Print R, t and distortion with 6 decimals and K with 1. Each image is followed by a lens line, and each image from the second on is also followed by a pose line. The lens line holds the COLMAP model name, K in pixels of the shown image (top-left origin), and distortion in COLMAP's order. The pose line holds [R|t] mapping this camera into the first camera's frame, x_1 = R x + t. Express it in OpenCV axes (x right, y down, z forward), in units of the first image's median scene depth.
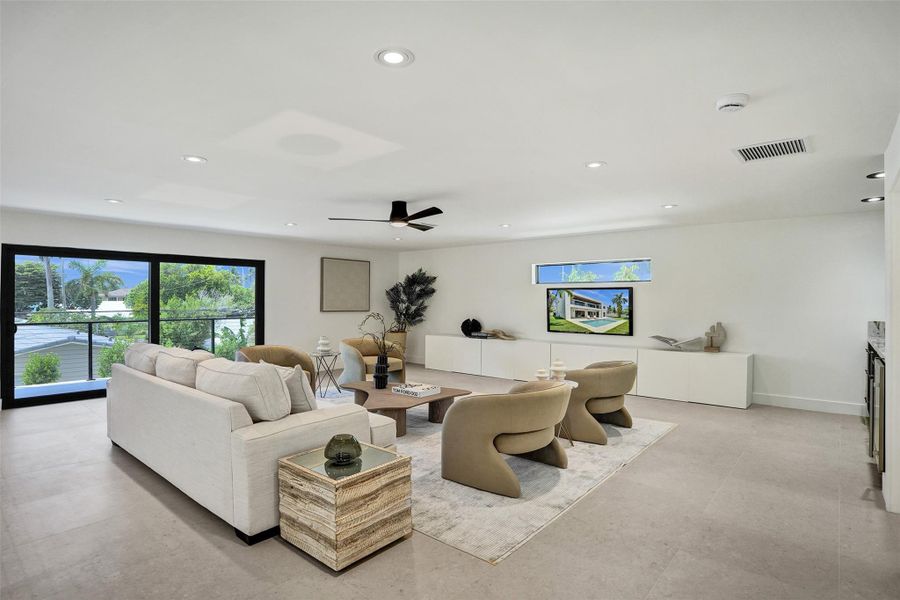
lens RADIAL K [[468.4, 0, 453.3], [0, 468.4, 308.4], [0, 0, 1]] dist [-0.047902, 0.004460]
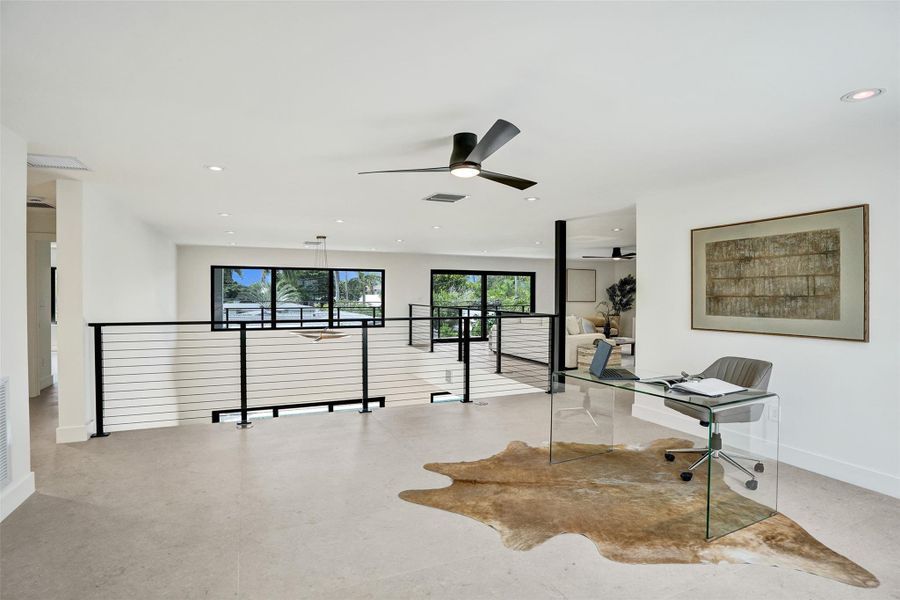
lens RADIAL K [[468.4, 0, 446.2], [0, 468.4, 294.6], [0, 0, 1]] dist [-0.047902, 0.004460]
pose [[0.897249, 0.000802, -0.441524, 0.074156], [-0.008380, 0.999849, -0.015213, 0.011778], [0.441445, 0.017350, 0.897120, -0.751118]]
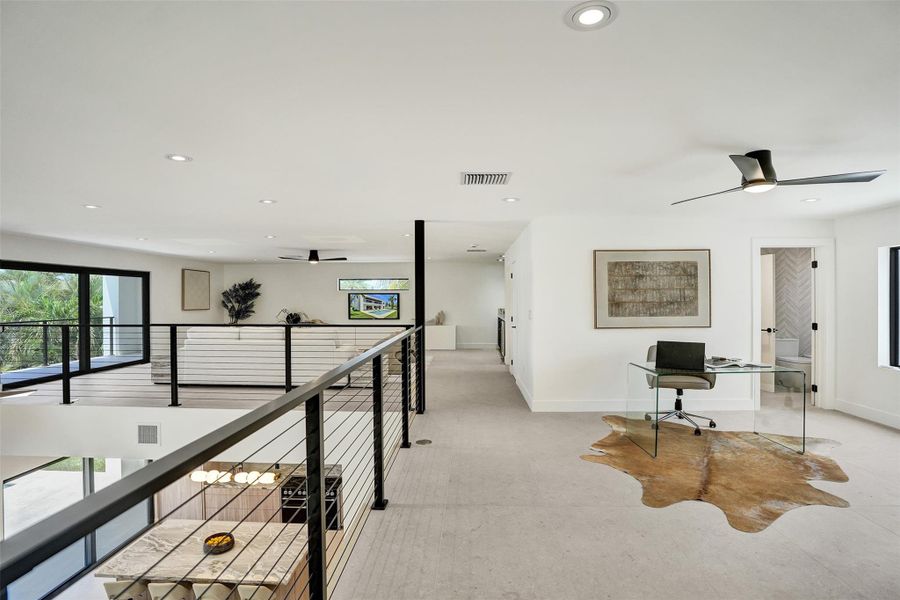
lens RADIAL K [[468.4, 0, 453.5], [0, 468.4, 302.9], [0, 0, 1]] dist [-0.047902, 0.004460]
pose [[0.791209, -0.015523, 0.611349, -0.528841], [0.018739, 0.999824, 0.001134, -0.002168], [-0.611259, 0.010559, 0.791361, -0.548380]]
